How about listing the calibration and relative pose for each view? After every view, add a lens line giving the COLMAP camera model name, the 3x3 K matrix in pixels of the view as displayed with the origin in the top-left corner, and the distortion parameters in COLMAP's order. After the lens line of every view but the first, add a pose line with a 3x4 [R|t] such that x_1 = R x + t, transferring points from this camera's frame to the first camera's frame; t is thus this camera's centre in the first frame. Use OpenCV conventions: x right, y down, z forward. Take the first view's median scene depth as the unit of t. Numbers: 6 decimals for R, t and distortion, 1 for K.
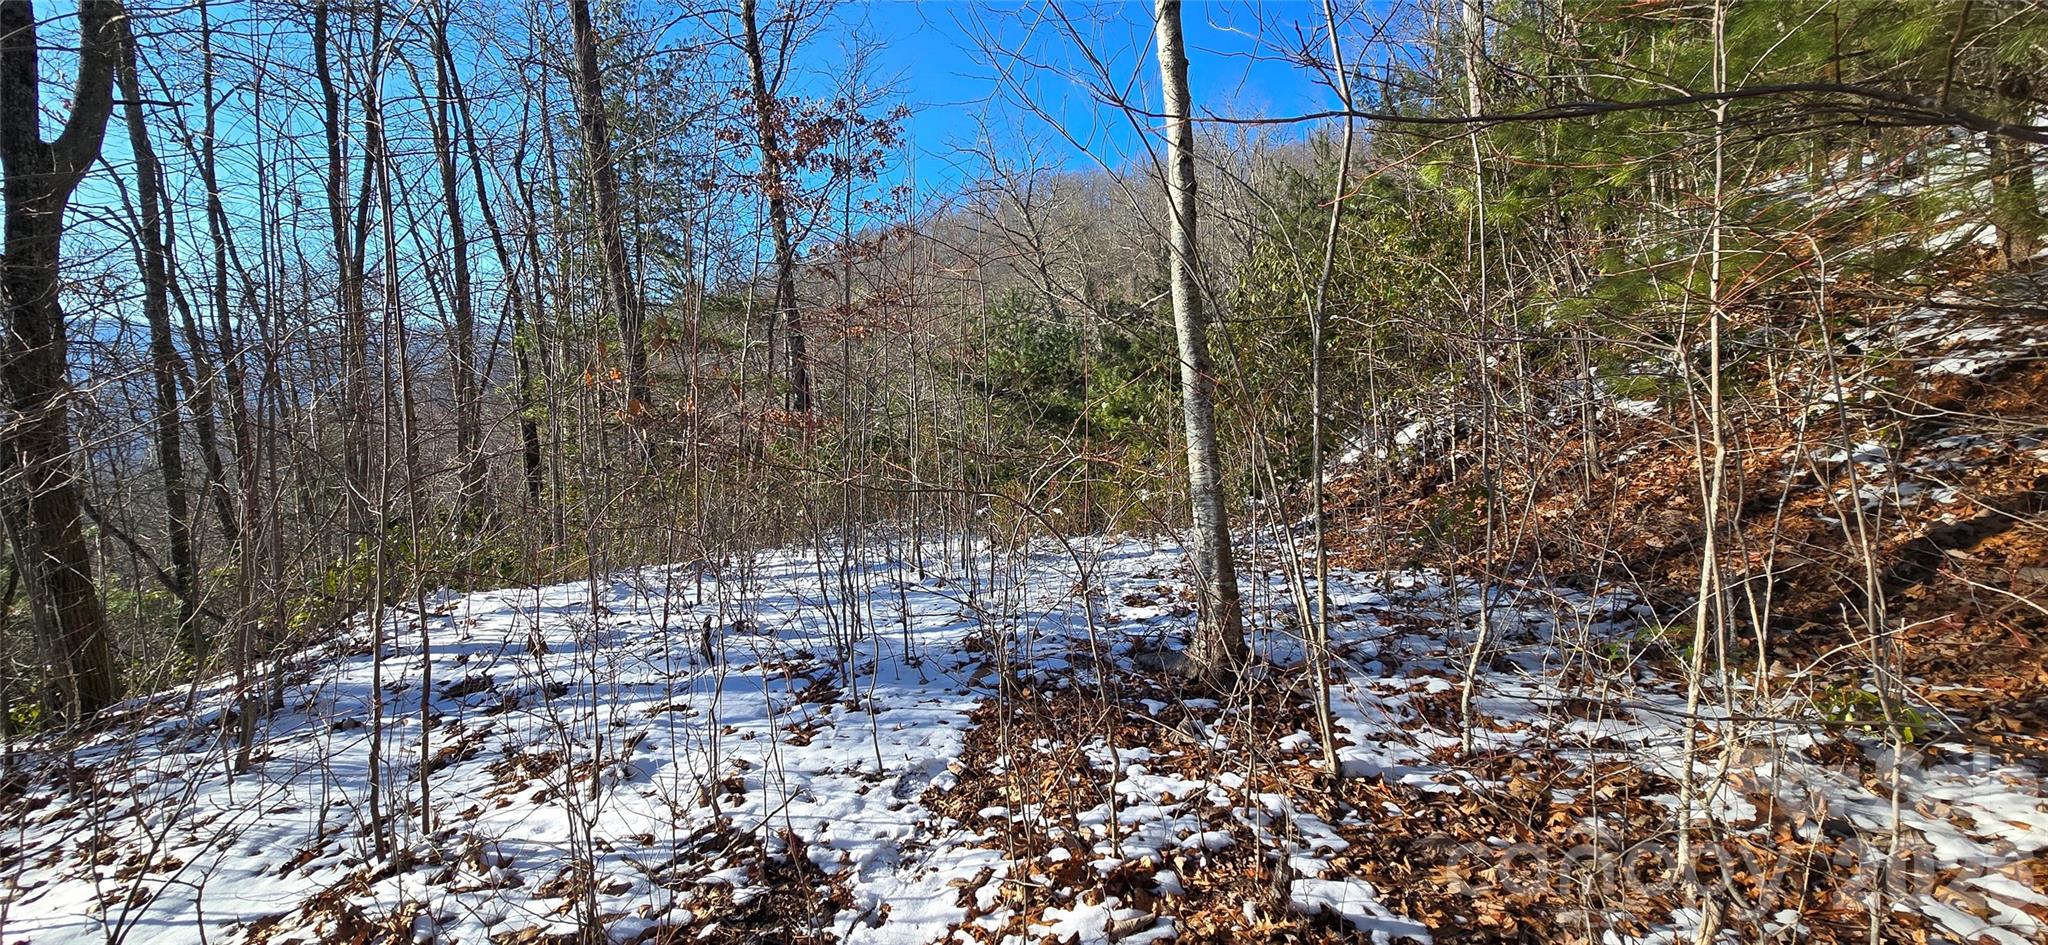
lens RADIAL K [[830.4, 0, 1012.1], [0, 830.4, 478.6], [0, 0, 1]] dist [-0.006576, 0.002451]
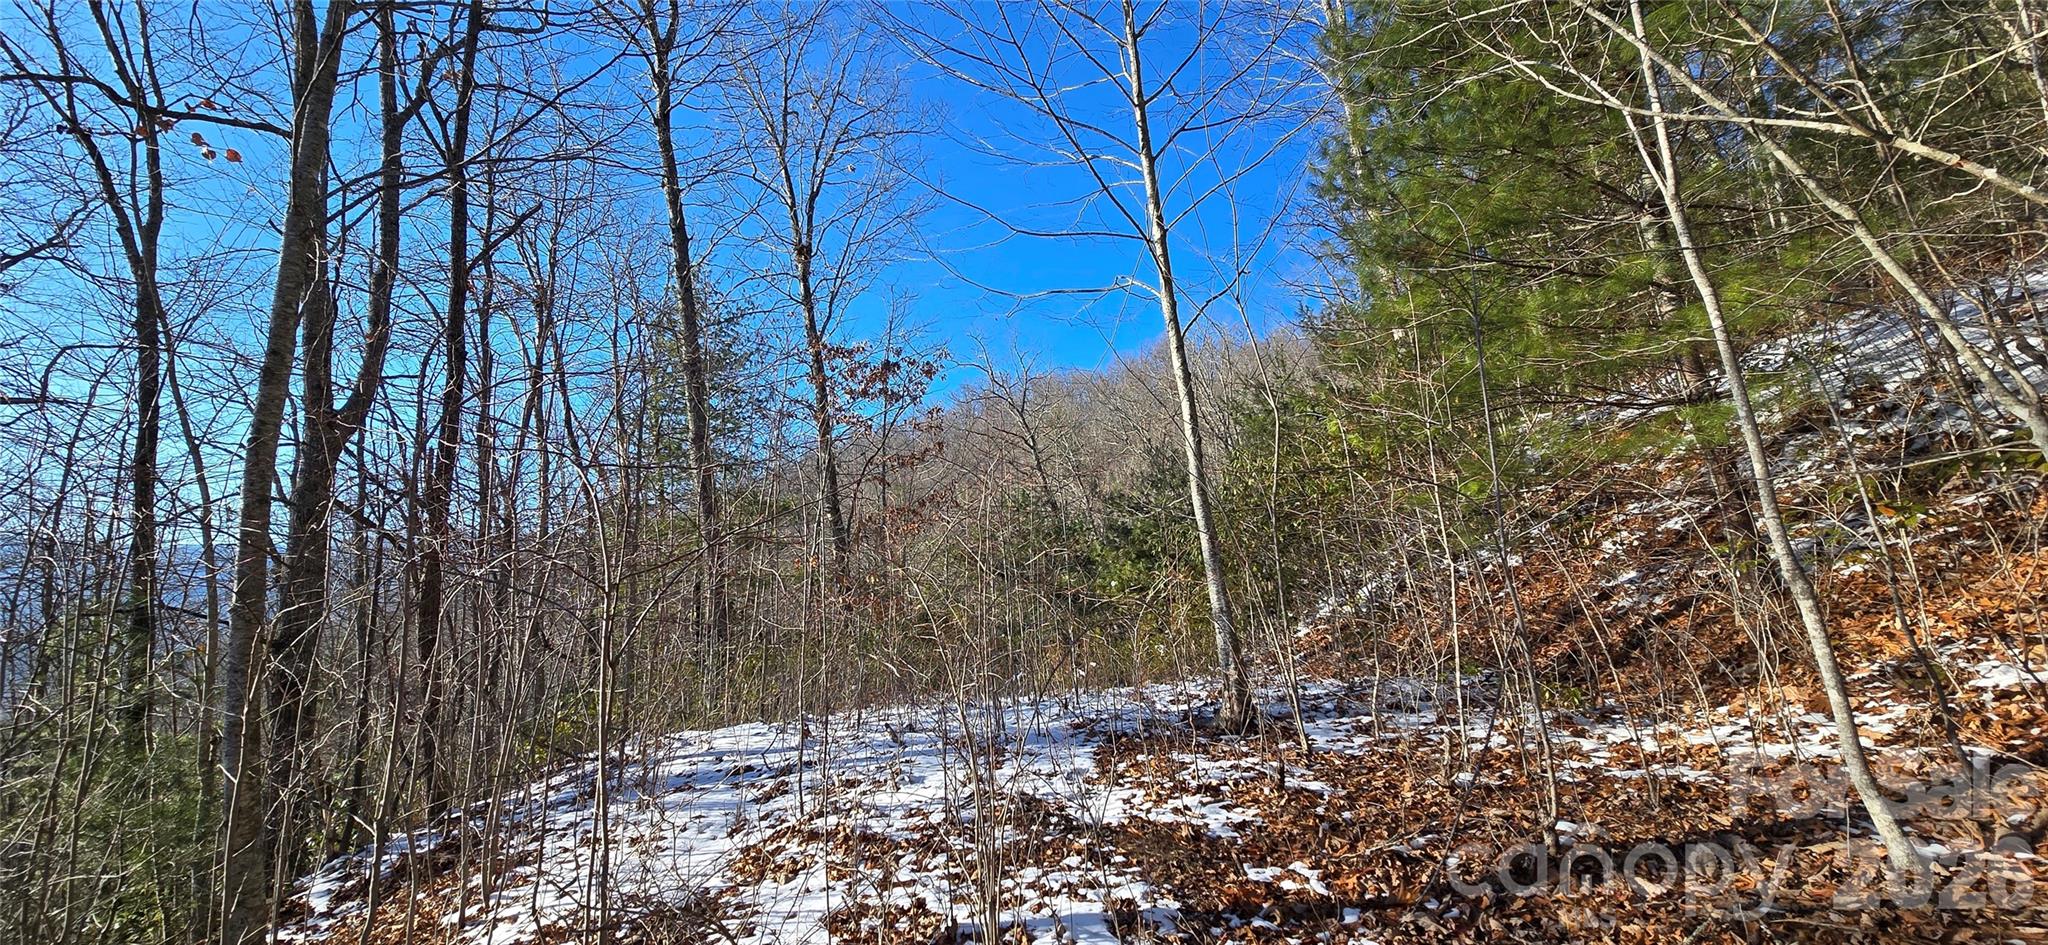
lens RADIAL K [[830.4, 0, 1010.9], [0, 830.4, 479.6], [0, 0, 1]] dist [-0.006576, 0.002451]
pose [[0.999335, -0.032279, 0.016947, -0.100972], [0.035266, 0.973766, -0.224801, 0.054782], [-0.009246, 0.225249, 0.974257, -0.330777]]
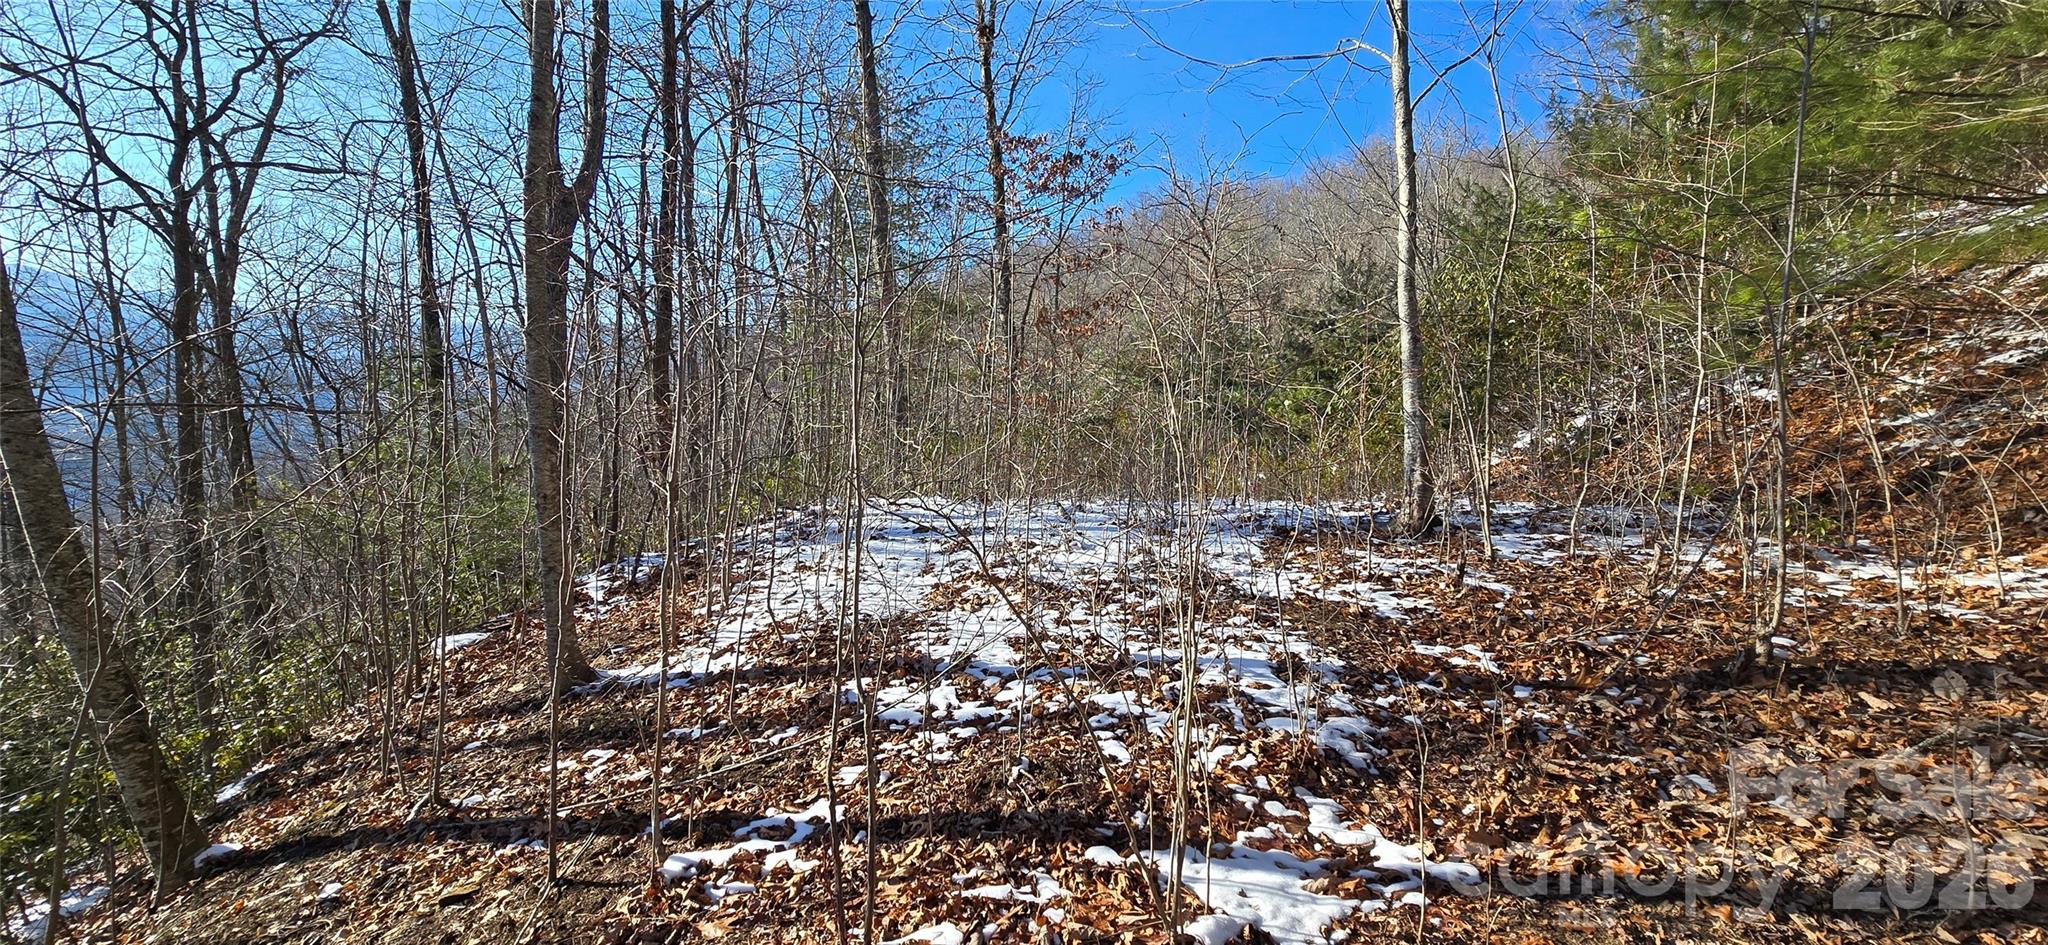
lens RADIAL K [[830.4, 0, 1013.9], [0, 830.4, 478.5], [0, 0, 1]] dist [-0.006576, 0.002451]
pose [[0.983902, 0.049867, -0.171610, -0.116822], [-0.051747, 0.998639, -0.006493, 0.086837], [0.171053, 0.015269, 0.985144, -0.338181]]
